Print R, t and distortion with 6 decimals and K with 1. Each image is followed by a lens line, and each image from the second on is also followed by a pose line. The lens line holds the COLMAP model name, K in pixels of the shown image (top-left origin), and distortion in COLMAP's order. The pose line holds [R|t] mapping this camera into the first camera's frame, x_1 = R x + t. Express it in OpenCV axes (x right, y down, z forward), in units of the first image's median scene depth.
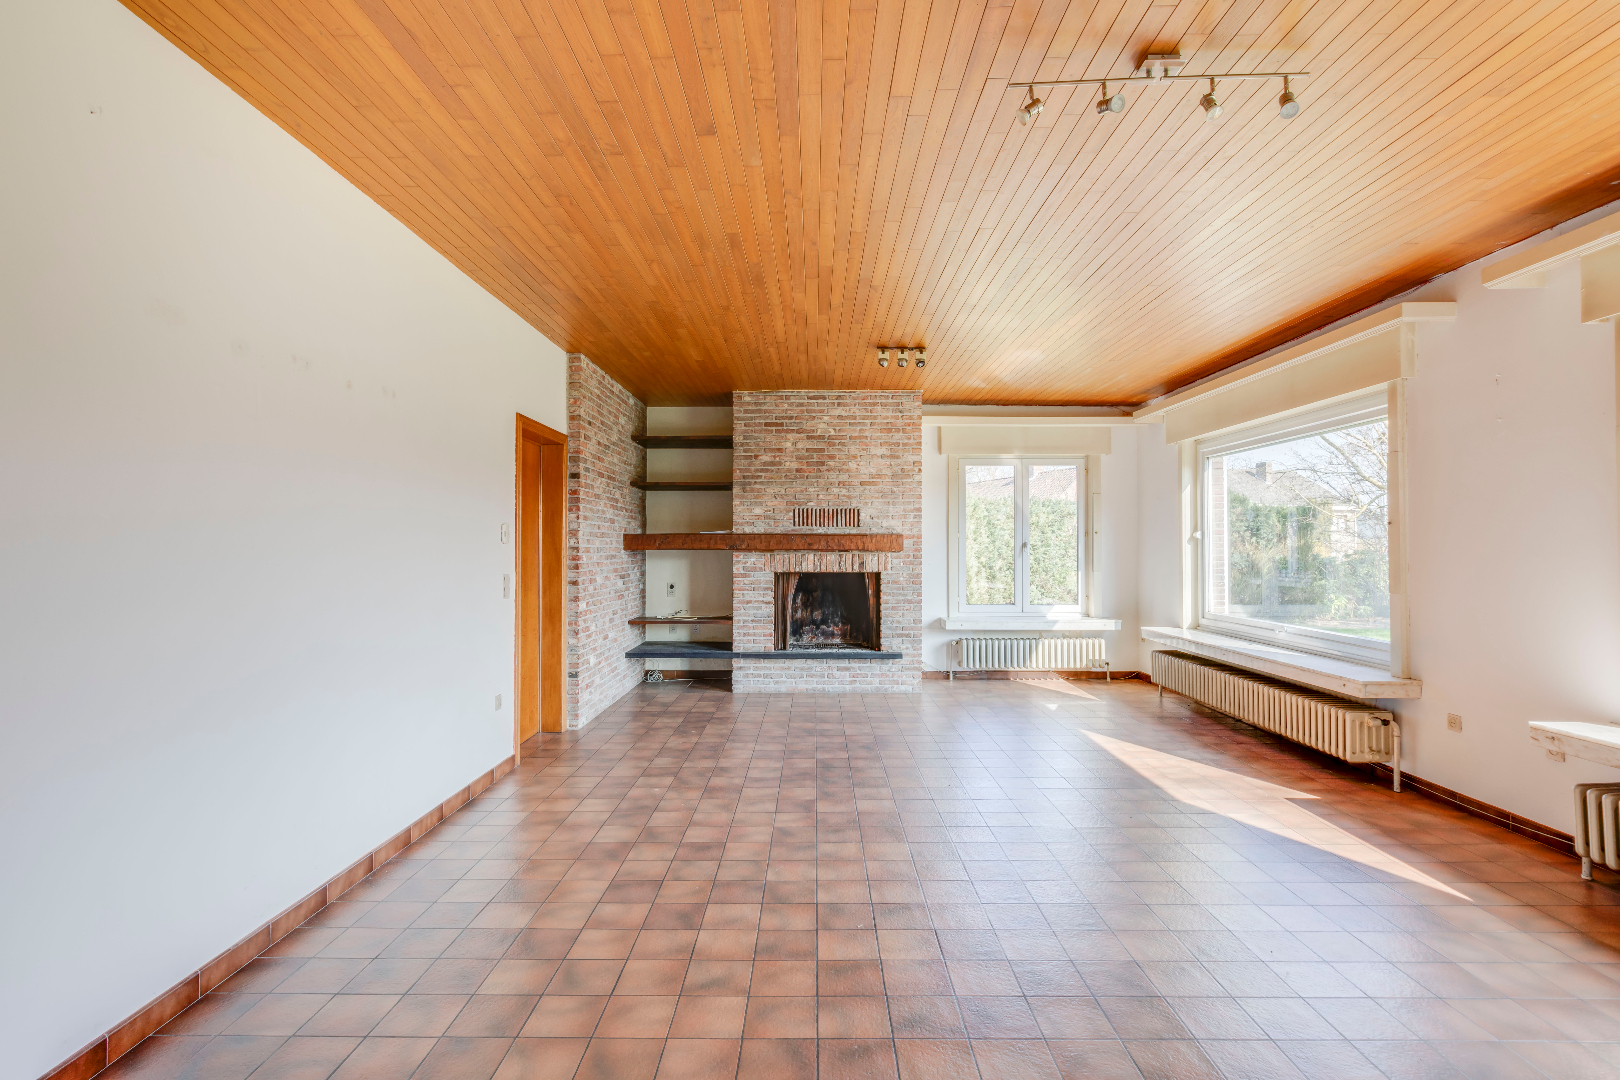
lens RADIAL K [[800.4, 0, 803.3], [0, 800.4, 534.4], [0, 0, 1]] dist [-0.001226, 0.002464]
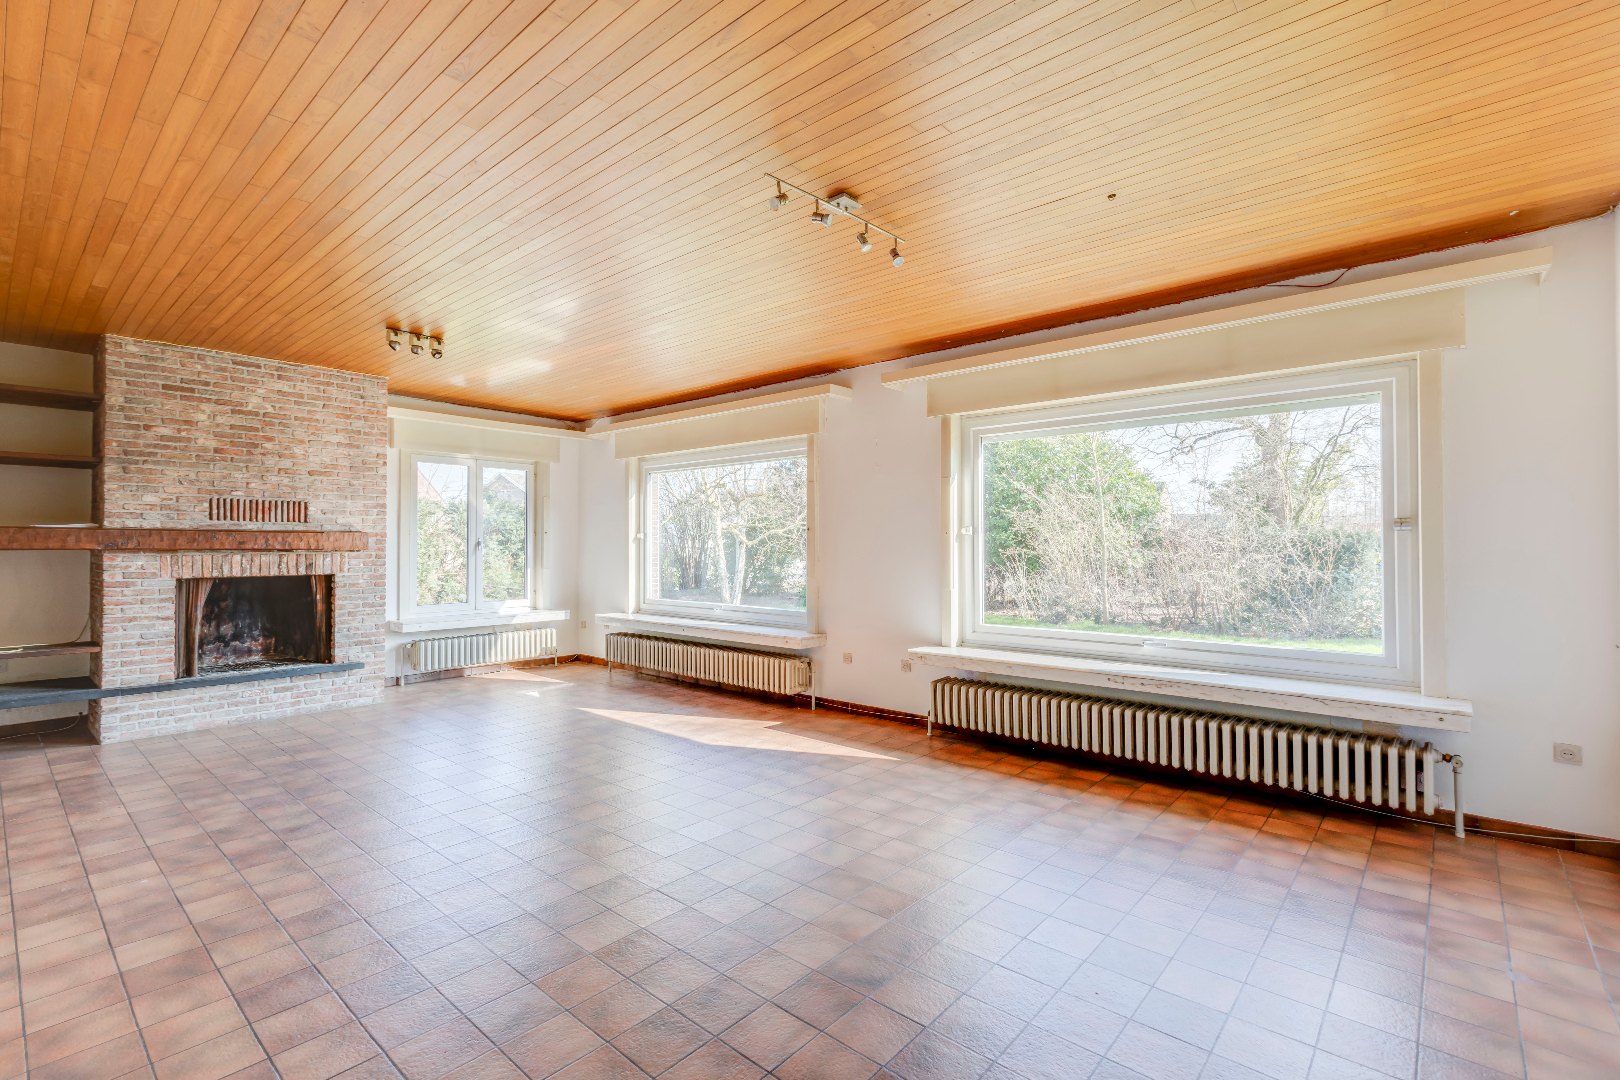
lens RADIAL K [[736.7, 0, 813.8], [0, 736.7, 537.0], [0, 0, 1]] dist [0.007598, -0.000812]
pose [[0.652936, 0.007938, 0.757372, -0.179593], [-0.011535, 0.999933, -0.000536, 0.000145], [-0.757326, -0.008386, 0.652984, 0.062716]]
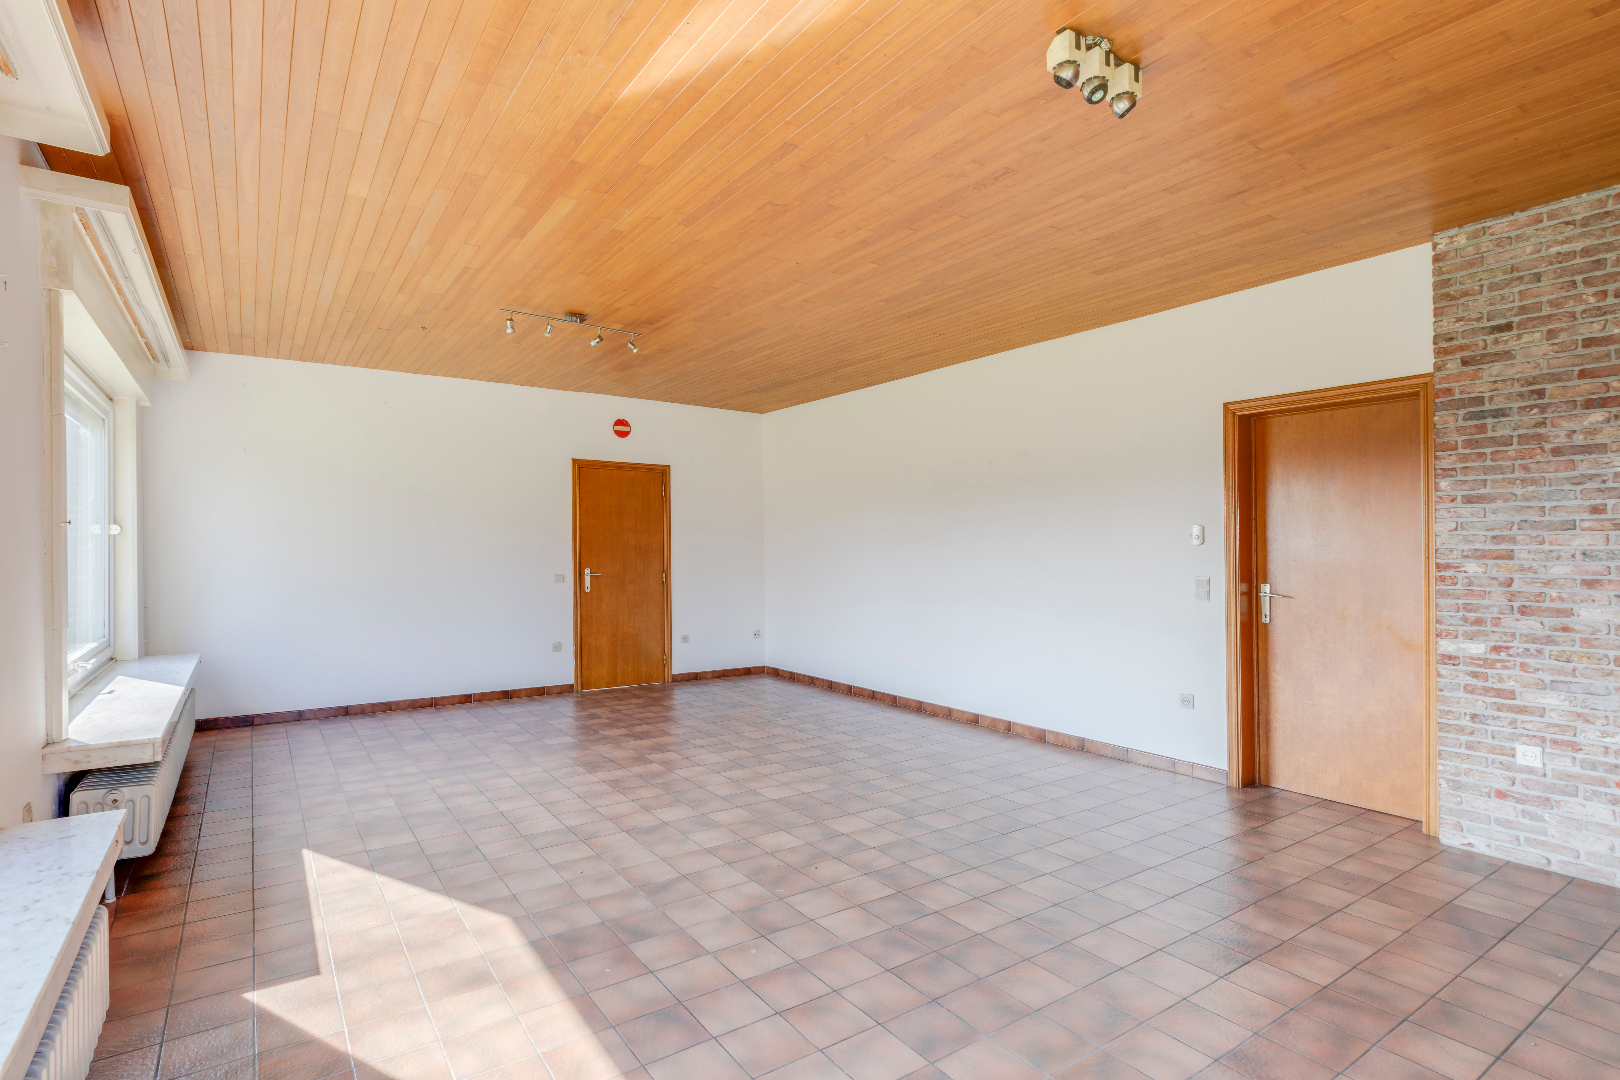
lens RADIAL K [[800.4, 0, 813.6], [0, 800.4, 544.4], [0, 0, 1]] dist [-0.001226, 0.002464]
pose [[-0.809317, -0.002814, -0.587366, 0.378276], [0.009781, 0.999785, -0.018266, 0.017354], [0.587291, -0.020528, -0.809115, 0.978540]]
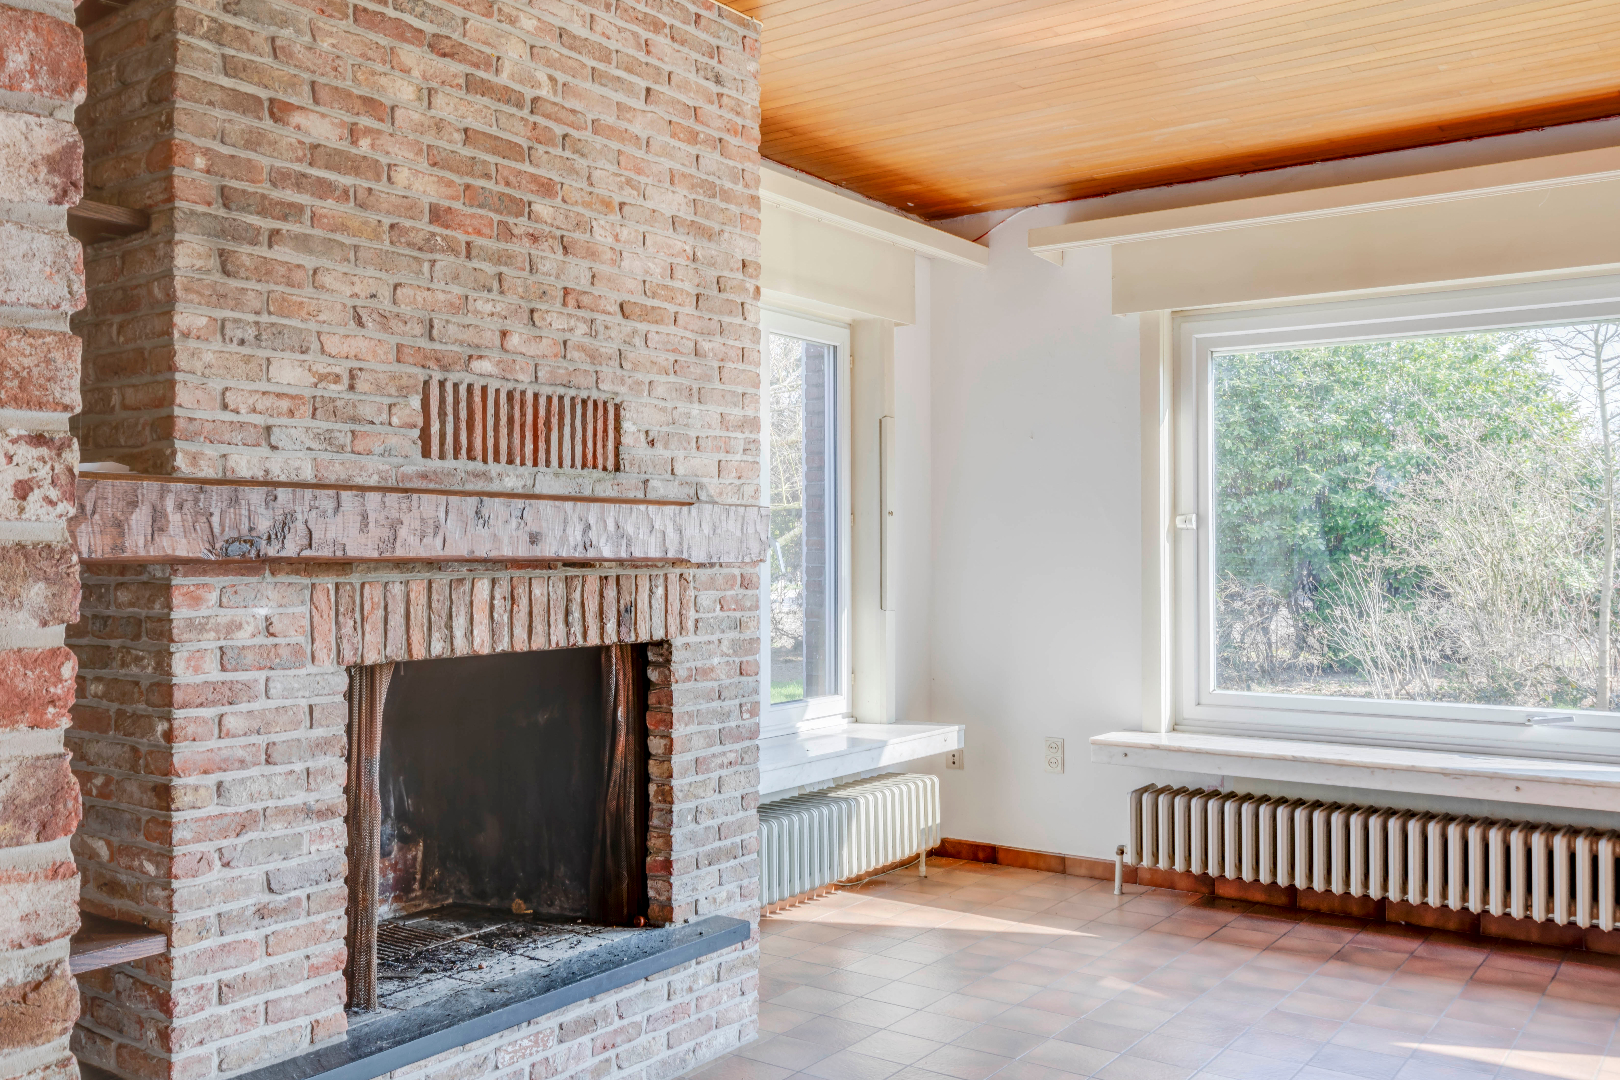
lens RADIAL K [[1428.3, 0, 806.7], [0, 1428.3, 538.8], [0, 0, 1]] dist [-0.027947, 0.007311]
pose [[0.566657, 0.004922, 0.823939, -0.285228], [-0.006138, 0.999980, -0.001752, 0.013047], [-0.823931, -0.004064, 0.566676, 0.689732]]
